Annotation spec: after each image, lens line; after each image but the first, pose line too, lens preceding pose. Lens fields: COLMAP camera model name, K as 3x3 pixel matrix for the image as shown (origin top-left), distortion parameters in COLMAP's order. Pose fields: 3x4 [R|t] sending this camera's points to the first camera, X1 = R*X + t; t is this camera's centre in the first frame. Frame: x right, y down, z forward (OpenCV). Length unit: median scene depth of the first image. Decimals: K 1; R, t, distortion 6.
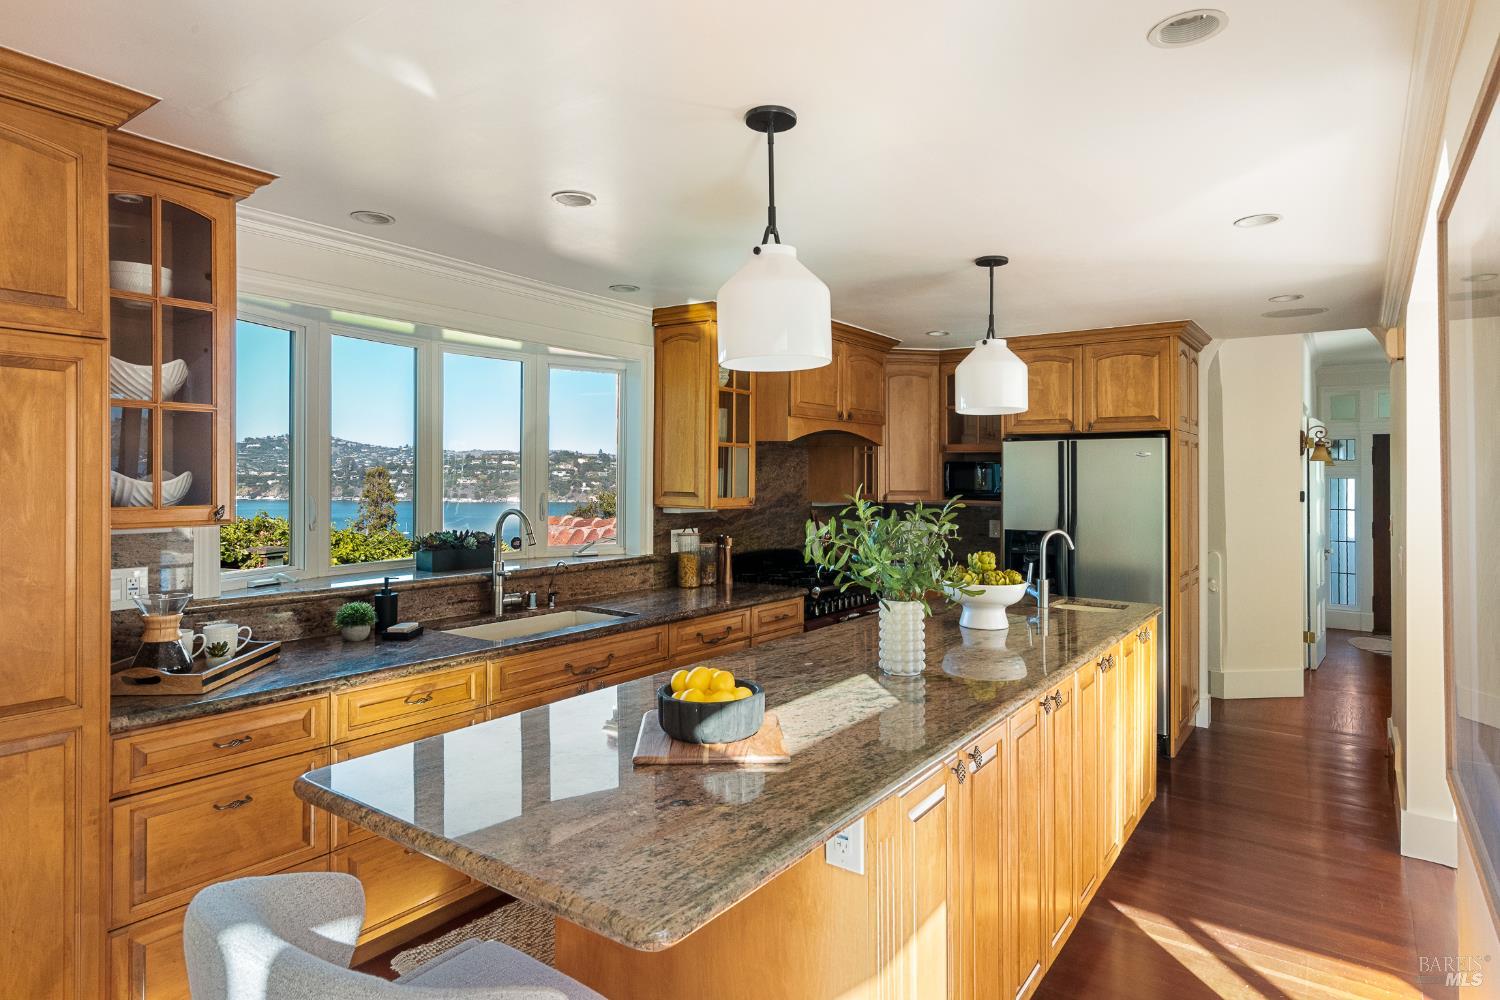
lens RADIAL K [[810.6, 0, 750.0], [0, 810.6, 500.0], [0, 0, 1]] dist [-0.082456, -0.000064]
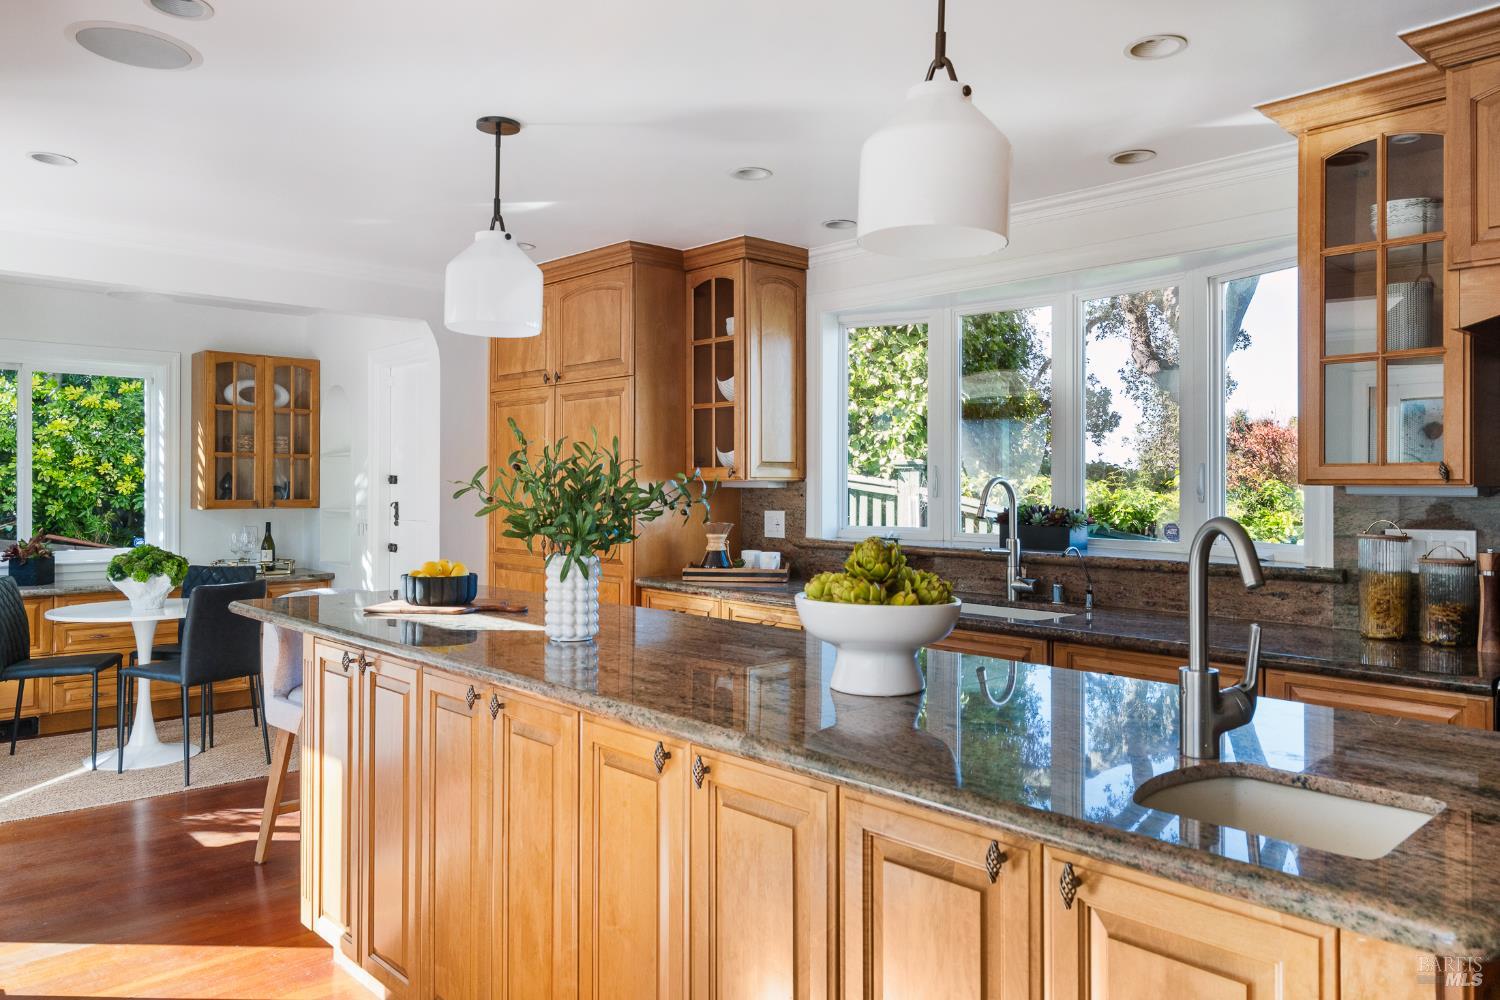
lens RADIAL K [[1028.1, 0, 745.3], [0, 1028.1, 481.9], [0, 0, 1]] dist [0.006573, -0.000907]
pose [[-0.189183, -0.007933, -0.981910, 0.660089], [-0.027759, 0.999611, -0.002728, 0.020419], [0.981549, 0.026741, -0.189329, 0.729259]]
